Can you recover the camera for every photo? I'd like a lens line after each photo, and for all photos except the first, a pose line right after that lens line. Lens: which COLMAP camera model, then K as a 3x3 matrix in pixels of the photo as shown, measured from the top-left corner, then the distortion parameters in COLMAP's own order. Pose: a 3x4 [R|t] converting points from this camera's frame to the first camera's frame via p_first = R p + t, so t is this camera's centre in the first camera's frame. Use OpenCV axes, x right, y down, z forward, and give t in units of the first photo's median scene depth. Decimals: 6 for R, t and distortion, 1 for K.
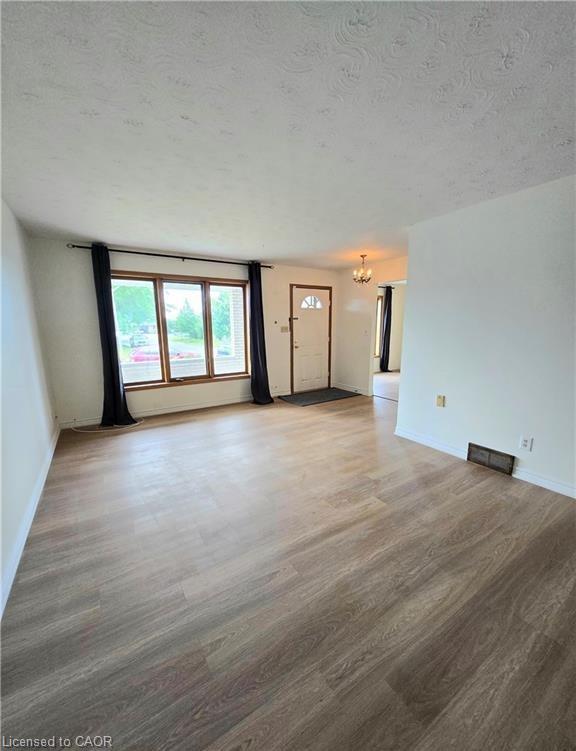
lens RADIAL K [[299.2, 0, 286.4], [0, 299.2, 375.8], [0, 0, 1]] dist [-0.005656, -0.000170]
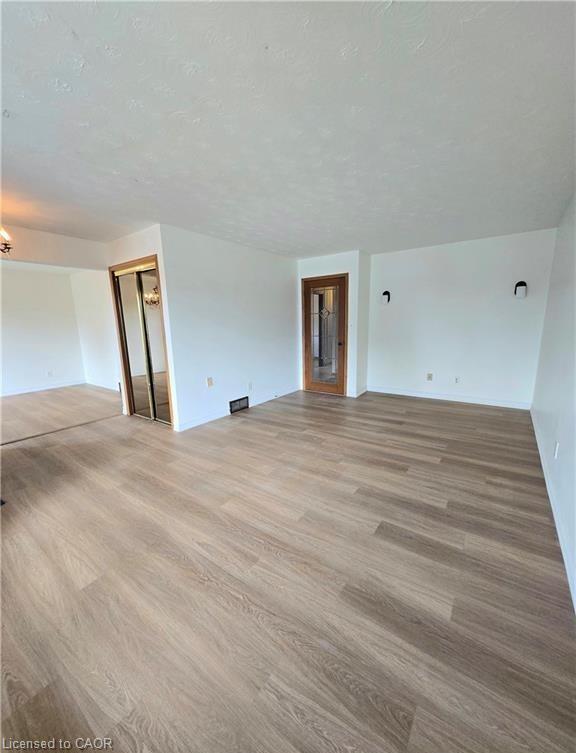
lens RADIAL K [[300.0, 0, 288.0], [0, 300.0, 377.1], [0, 0, 1]] dist [-0.005656, -0.000170]
pose [[-0.386446, -0.149552, 0.910106, -0.883105], [0.175804, 0.956730, 0.231863, -0.196489], [-0.905402, 0.249603, -0.343433, 1.311817]]
